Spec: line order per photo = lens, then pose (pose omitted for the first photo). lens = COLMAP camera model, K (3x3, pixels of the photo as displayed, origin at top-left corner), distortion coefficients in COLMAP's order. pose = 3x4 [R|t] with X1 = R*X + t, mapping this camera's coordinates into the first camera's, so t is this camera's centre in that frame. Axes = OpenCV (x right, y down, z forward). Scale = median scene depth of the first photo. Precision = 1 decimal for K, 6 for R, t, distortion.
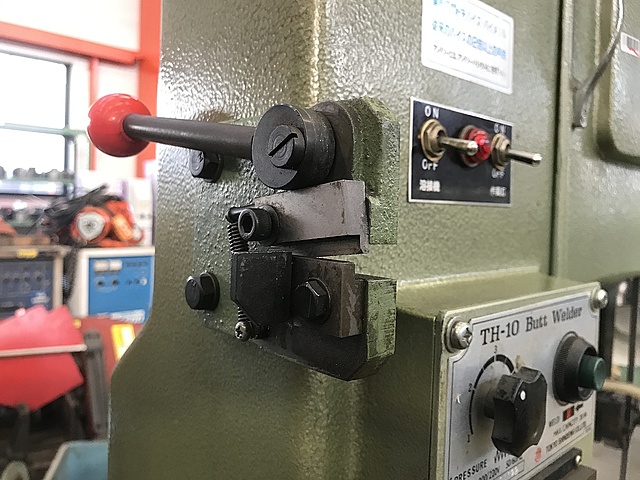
lens RADIAL K [[545.2, 0, 324.6], [0, 545.2, 230.9], [0, 0, 1]] dist [0.007670, -0.010120]
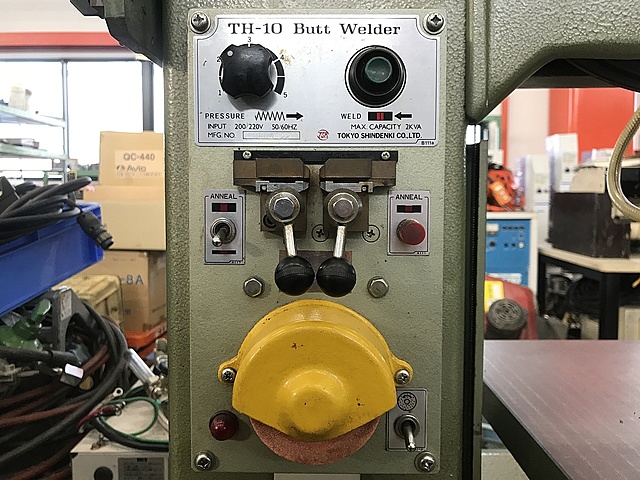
lens RADIAL K [[545.2, 0, 326.4], [0, 545.2, 234.1], [0, 0, 1]] dist [0.007670, -0.010120]
pose [[0.709453, 0.010720, -0.704671, 1.339987], [-0.006606, 0.999942, 0.008561, 0.648042], [0.704722, -0.001418, 0.709482, 0.084997]]
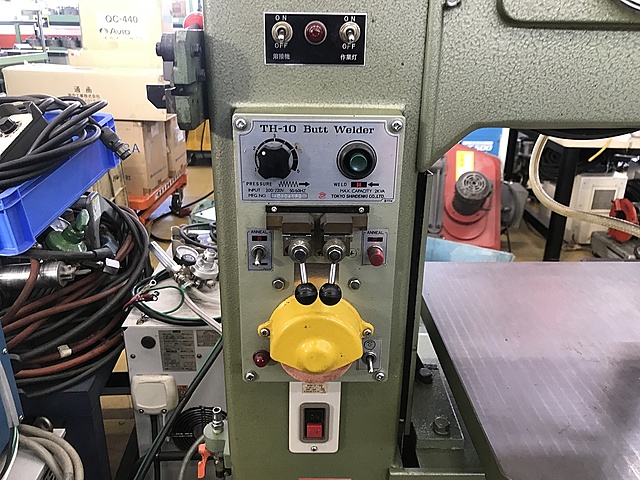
lens RADIAL K [[545.2, 0, 328.5], [0, 545.2, 236.2], [0, 0, 1]] dist [0.007670, -0.010120]
pose [[0.733010, 0.224889, -0.641967, 1.782365], [-0.020349, 0.950594, 0.309770, -0.079143], [0.679914, -0.214001, 0.701371, -0.452642]]
